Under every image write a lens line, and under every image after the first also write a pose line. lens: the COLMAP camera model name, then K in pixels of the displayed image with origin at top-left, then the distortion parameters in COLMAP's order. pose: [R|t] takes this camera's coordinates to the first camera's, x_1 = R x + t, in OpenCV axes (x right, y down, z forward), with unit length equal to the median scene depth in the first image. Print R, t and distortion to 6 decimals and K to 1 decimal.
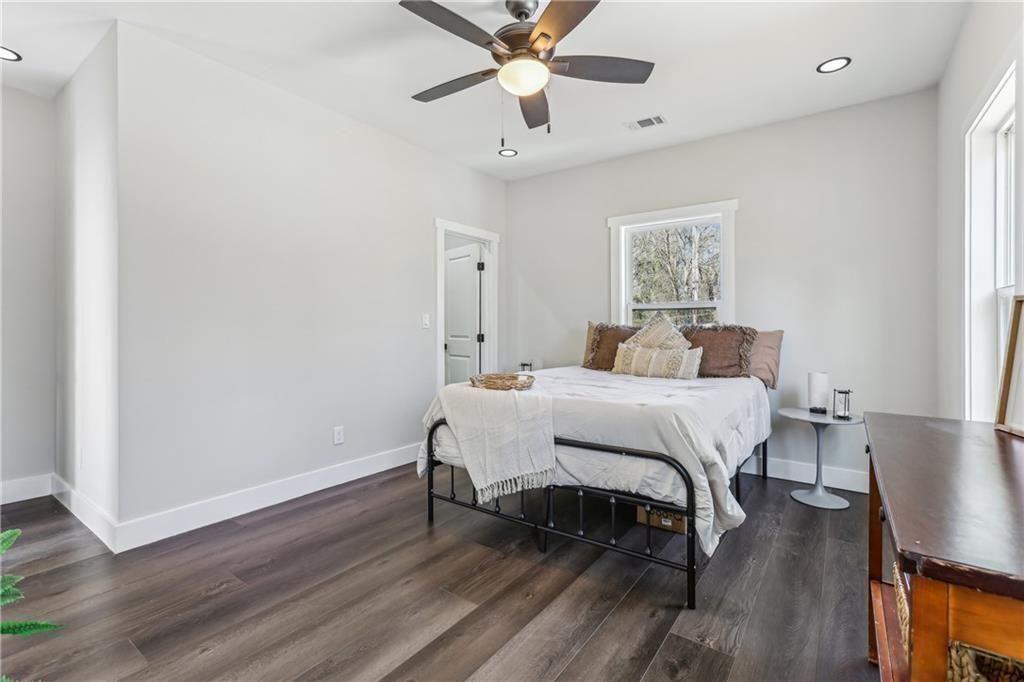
lens RADIAL K [[467.9, 0, 510.4], [0, 467.9, 335.3], [0, 0, 1]] dist [0.004222, 0.000829]
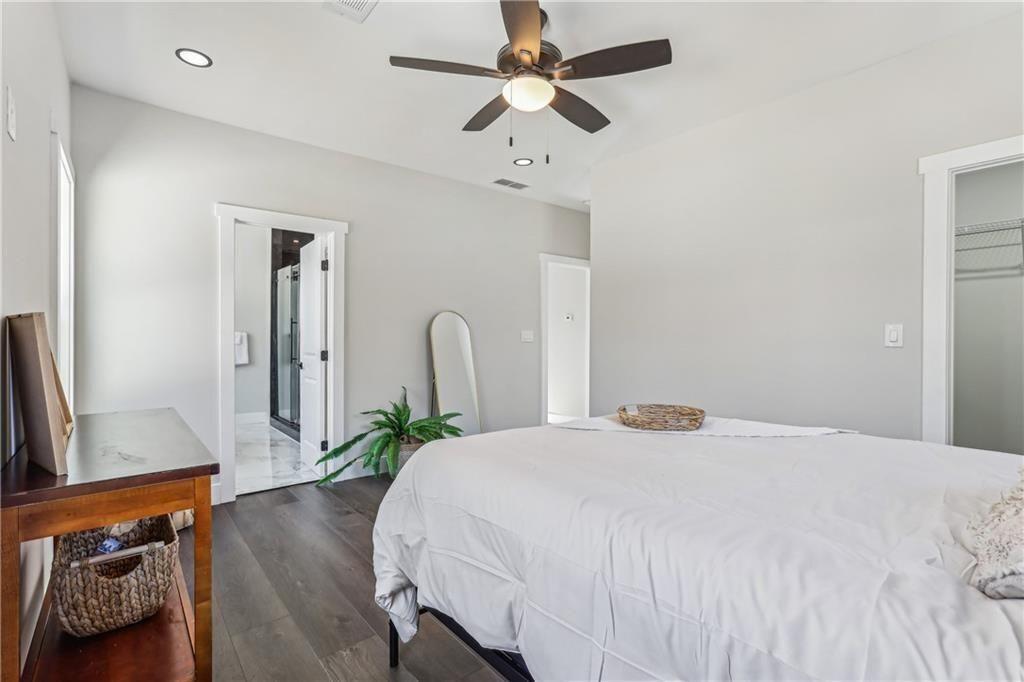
lens RADIAL K [[467.9, 0, 509.8], [0, 467.9, 340.1], [0, 0, 1]] dist [0.004222, 0.000829]
pose [[-0.253998, 0.002950, -0.967200, 1.322900], [-0.010892, 0.999923, 0.005910, -0.054354], [0.967143, 0.012036, -0.253946, 1.586731]]
